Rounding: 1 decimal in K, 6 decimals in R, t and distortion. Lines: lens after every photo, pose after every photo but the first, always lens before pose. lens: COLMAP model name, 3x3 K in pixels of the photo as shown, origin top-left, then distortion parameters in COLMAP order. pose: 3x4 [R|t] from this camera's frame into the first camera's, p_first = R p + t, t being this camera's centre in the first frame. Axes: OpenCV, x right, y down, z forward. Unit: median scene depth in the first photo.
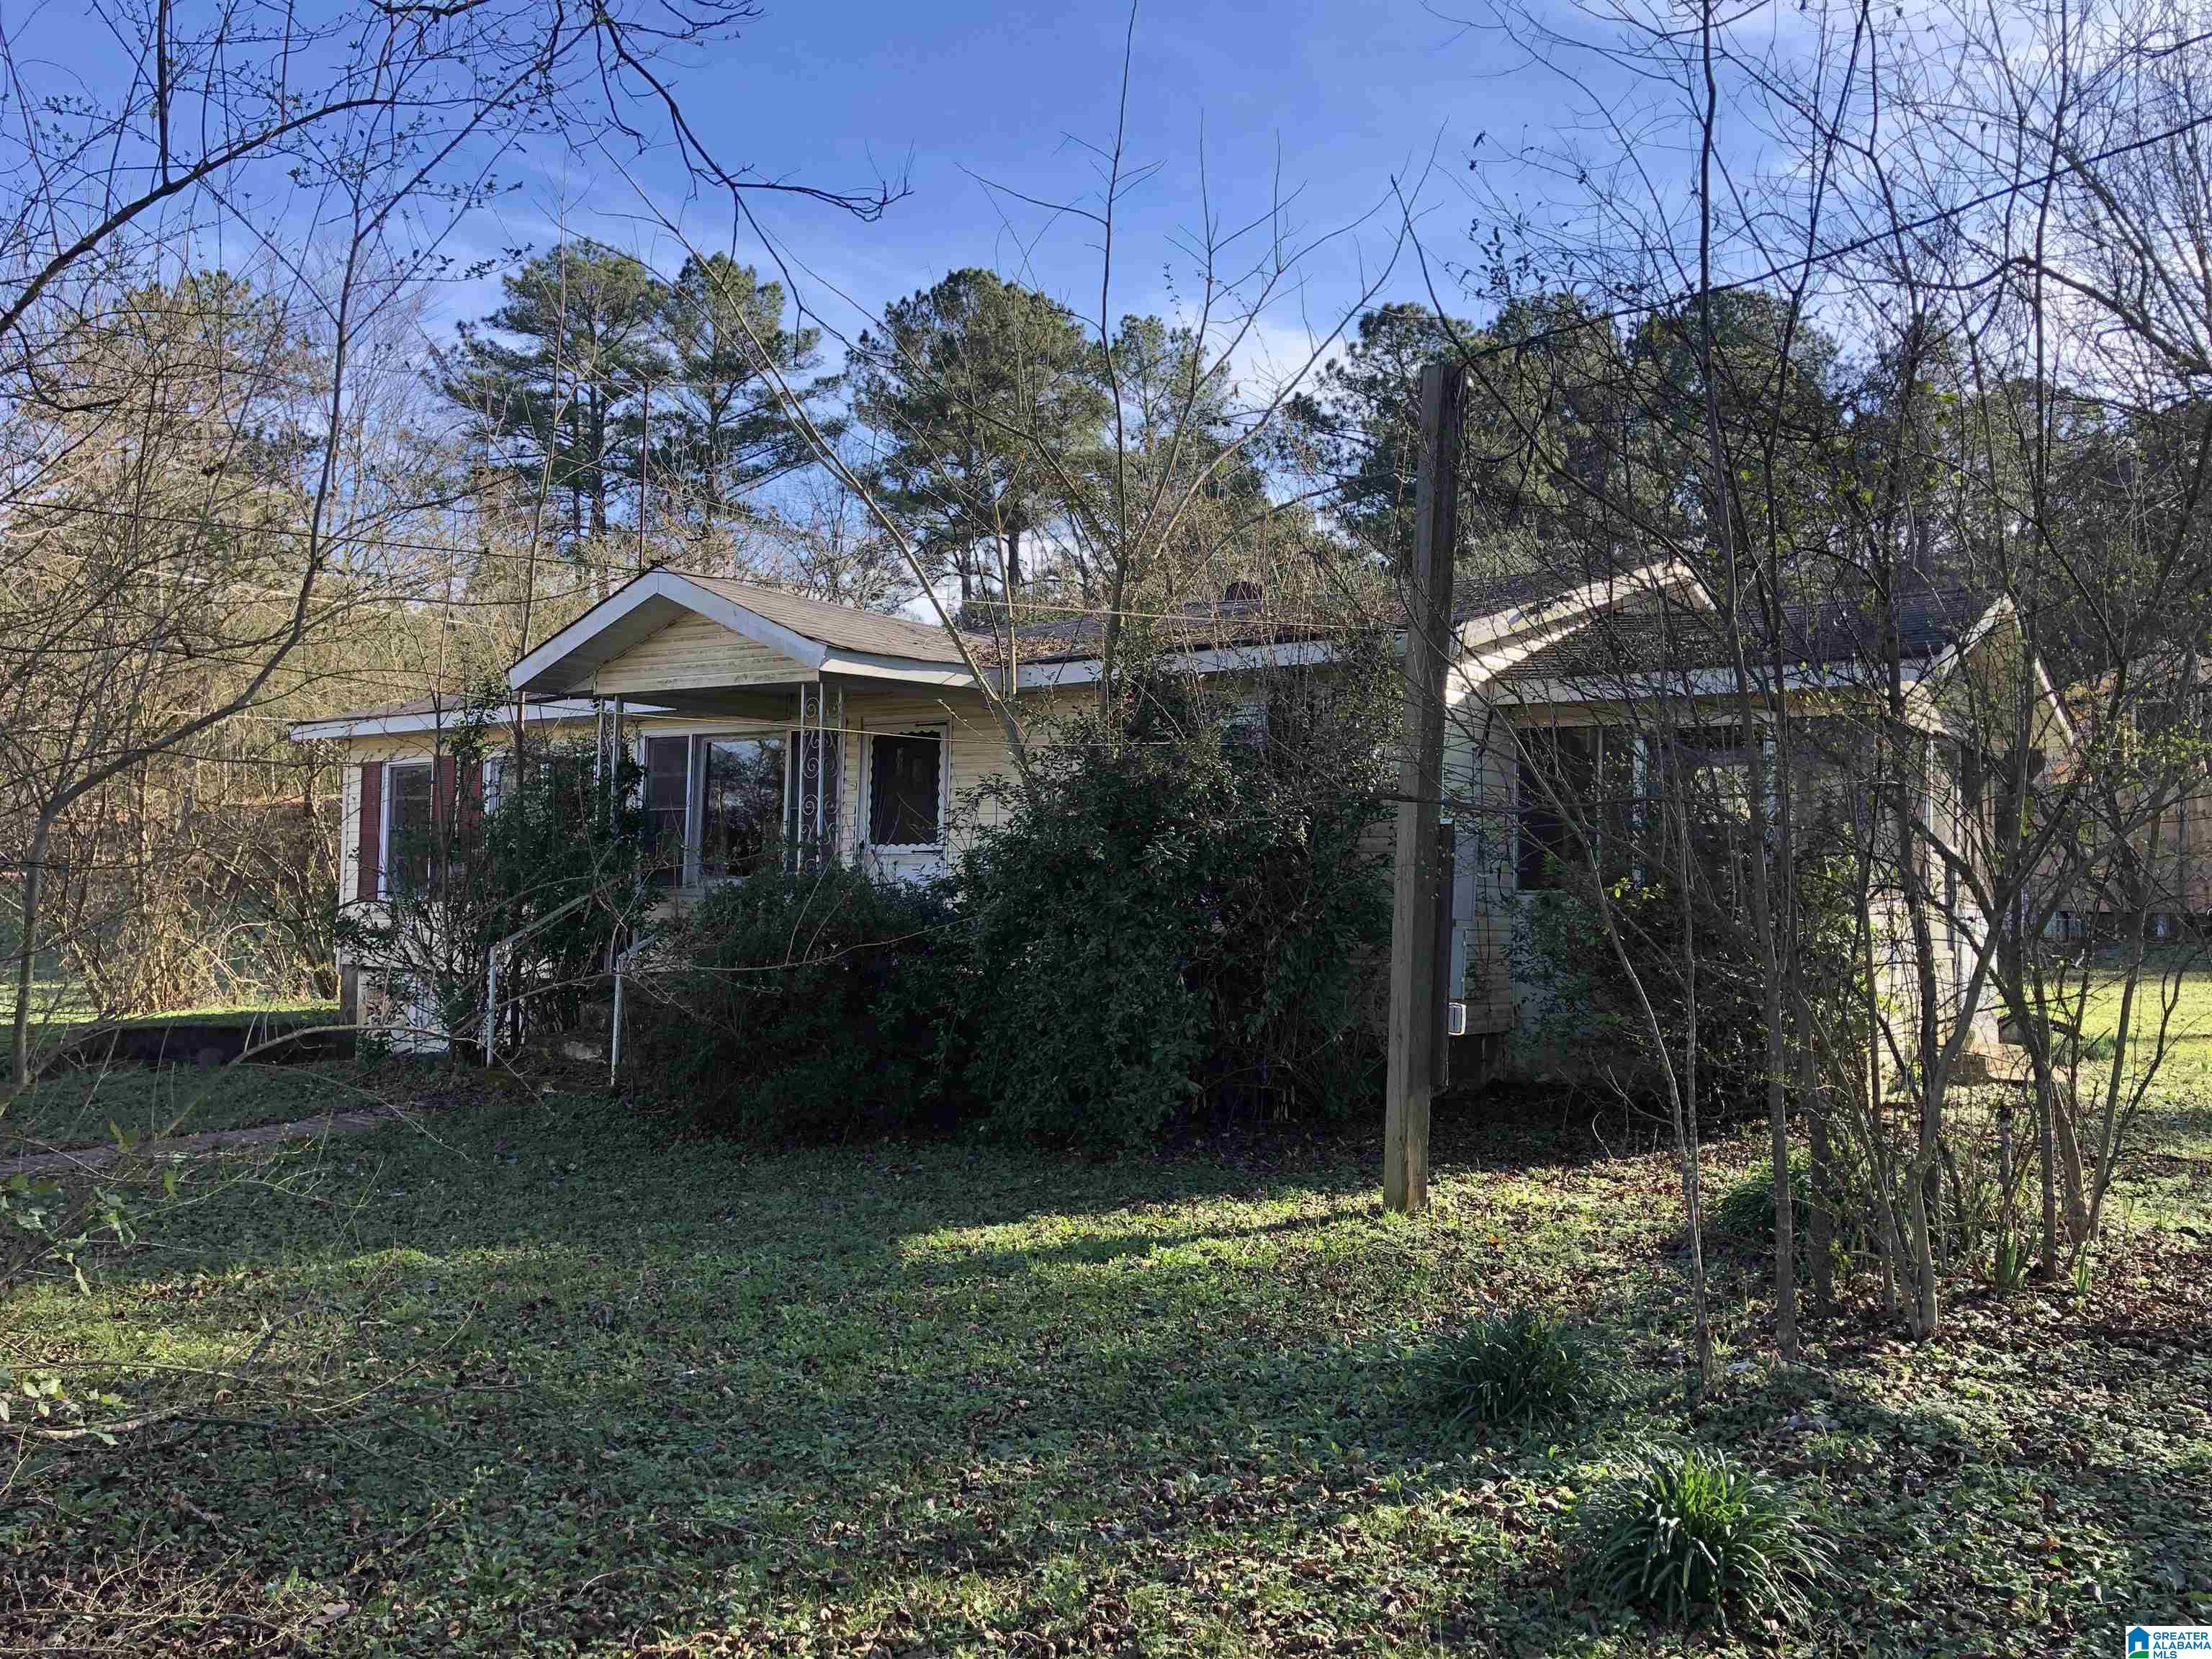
lens RADIAL K [[1809.2, 0, 1074.1], [0, 1809.2, 815.1], [0, 0, 1]] dist [0.041115, -0.045293]
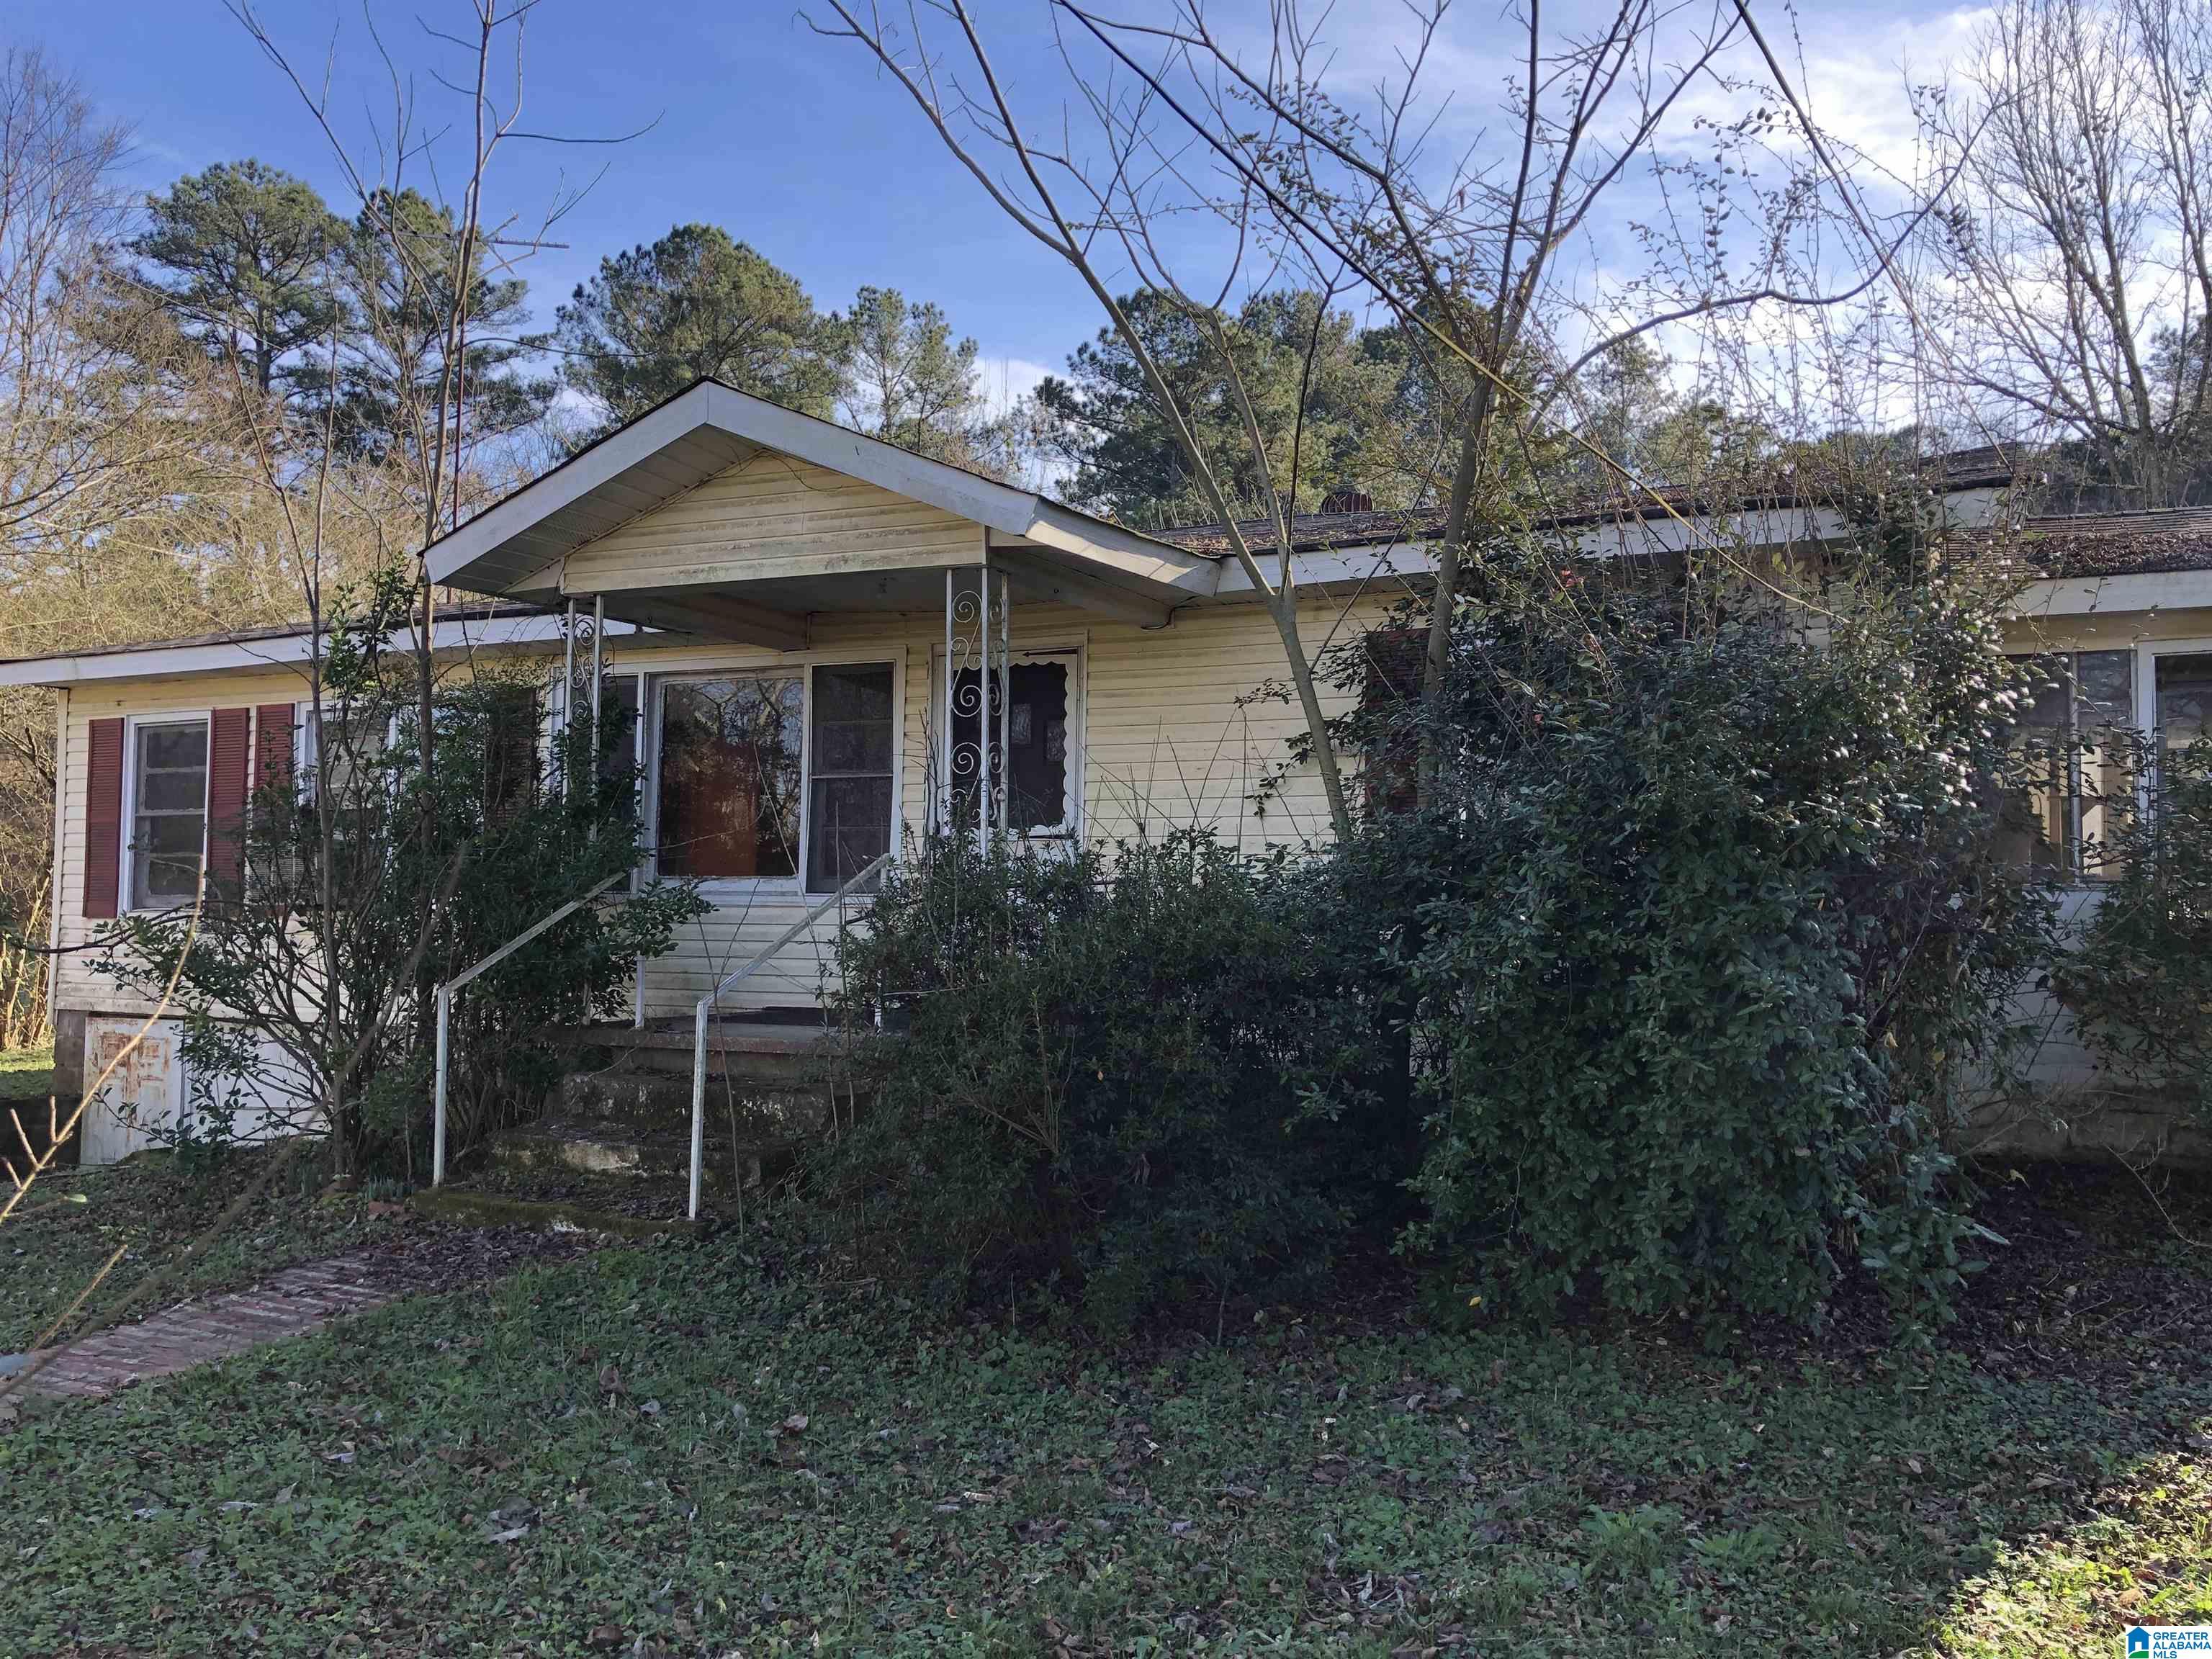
lens RADIAL K [[1809.2, 0, 1103.0], [0, 1809.2, 834.4], [0, 0, 1]] dist [0.041115, -0.045293]
pose [[0.981372, -0.003257, 0.192090, -0.033772], [0.002136, 0.999979, 0.006041, 0.002637], [-0.192106, -0.005518, 0.981359, 0.055228]]
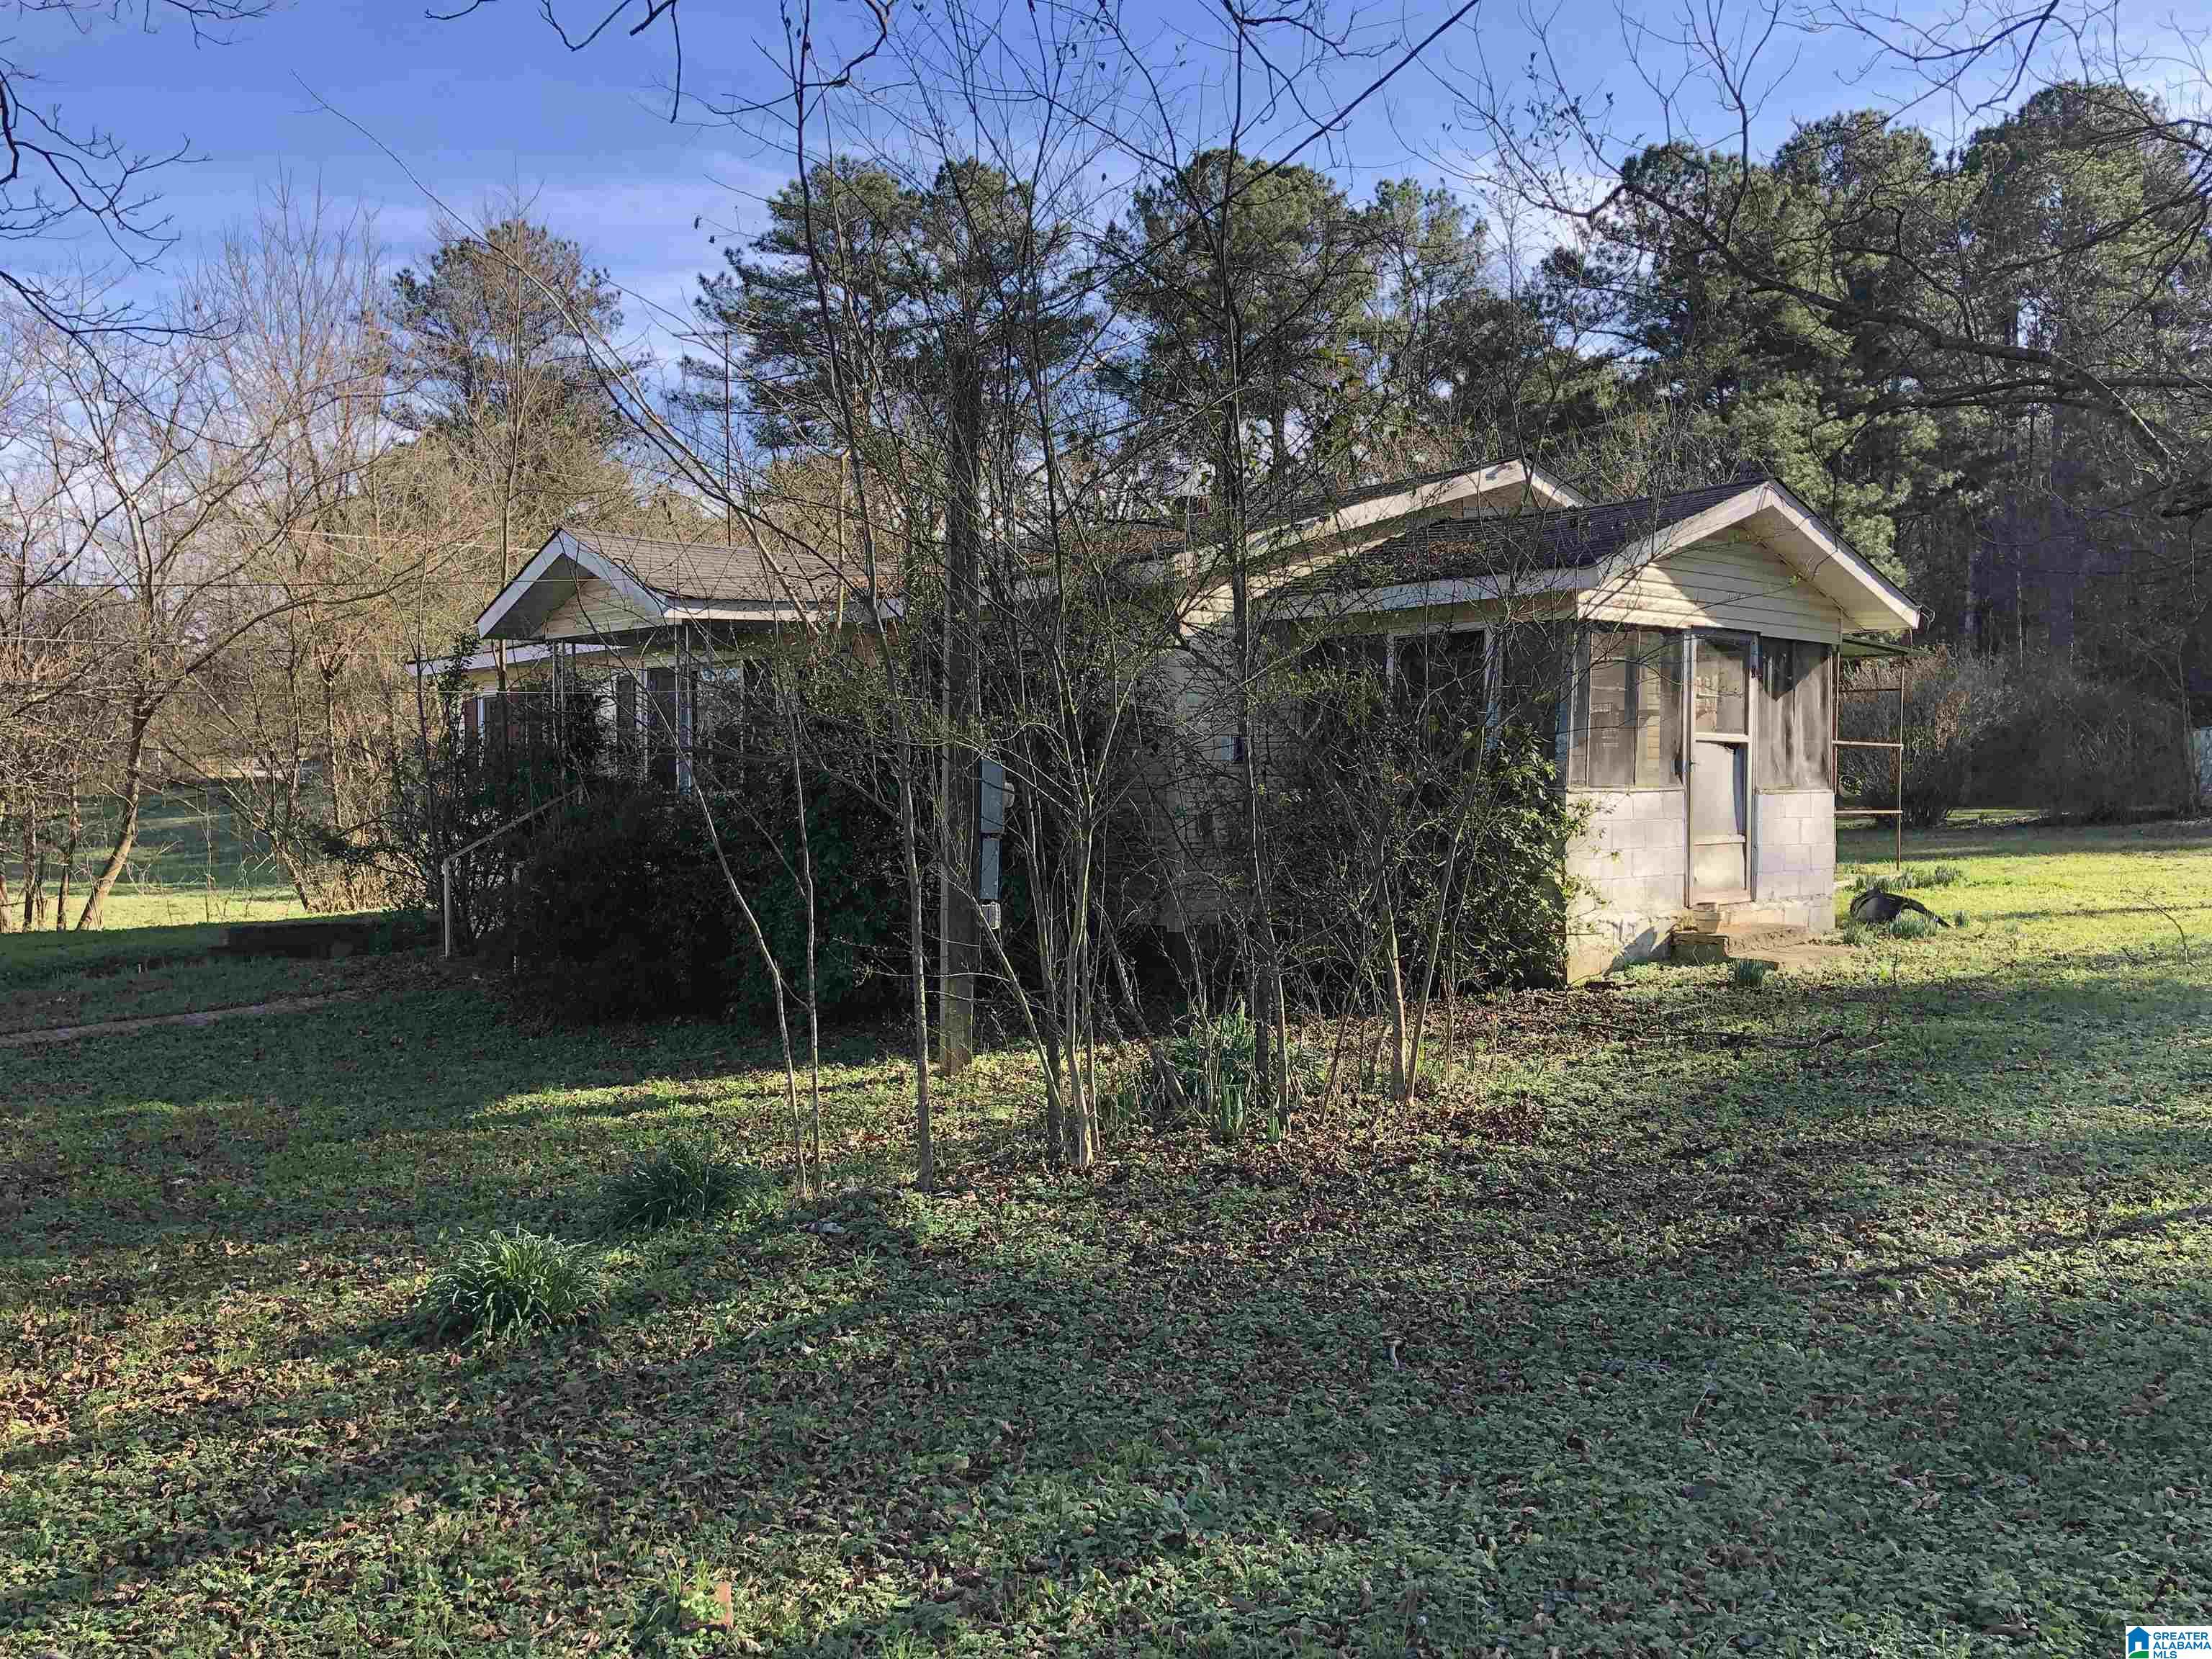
lens RADIAL K [[1809.2, 0, 1100.7], [0, 1809.2, 832.0], [0, 0, 1]] dist [0.041115, -0.045293]
pose [[0.983404, -0.025990, -0.179558, 0.050485], [0.039447, 0.996639, 0.071790, -0.001961], [0.177089, -0.077681, 0.981124, -0.018119]]
